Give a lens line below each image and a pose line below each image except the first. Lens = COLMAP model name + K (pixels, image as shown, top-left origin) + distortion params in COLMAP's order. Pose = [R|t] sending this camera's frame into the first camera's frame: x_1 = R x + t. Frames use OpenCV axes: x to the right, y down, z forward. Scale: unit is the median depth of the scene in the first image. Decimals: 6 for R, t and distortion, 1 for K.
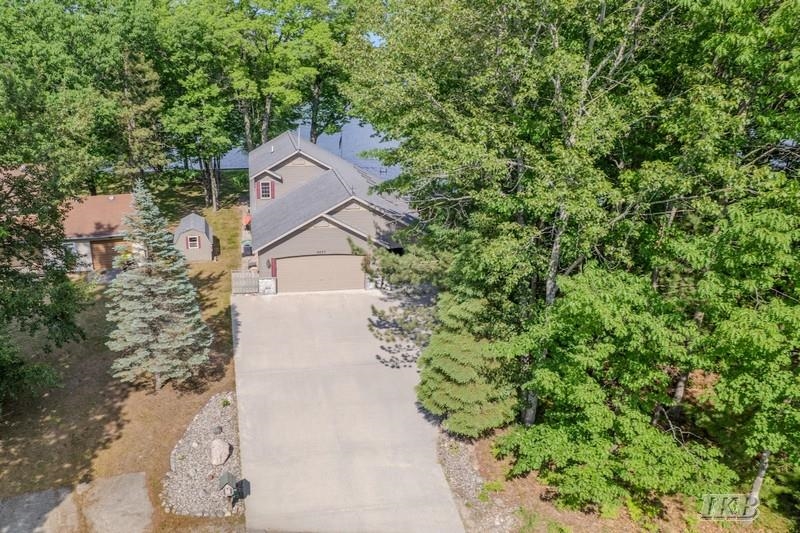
lens RADIAL K [[606.5, 0, 337.7], [0, 606.5, 266.6], [0, 0, 1]] dist [-0.081233, 0.065511]
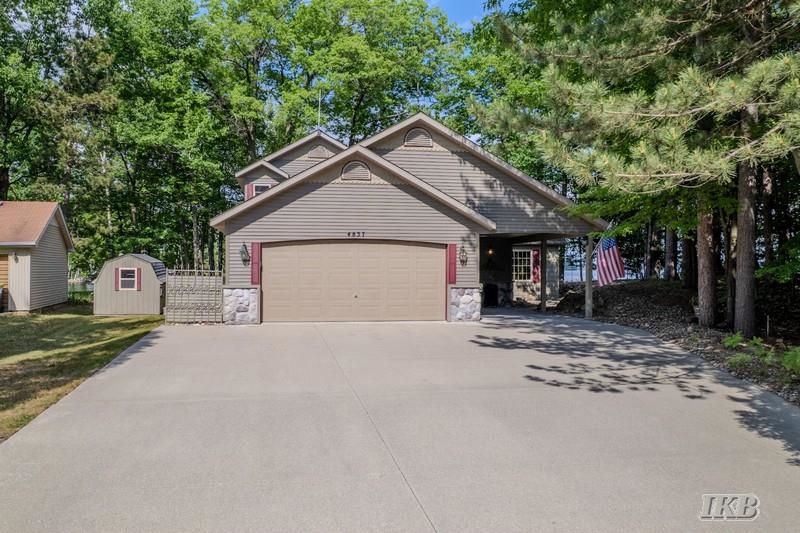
lens RADIAL K [[606.9, 0, 374.0], [0, 606.9, 266.6], [0, 0, 1]] dist [-0.055423, 0.000154]
pose [[0.999966, -0.005794, 0.005826, -0.022659], [0.007422, 0.941119, -0.337993, 0.233235], [-0.003524, 0.338025, 0.941131, 0.783859]]
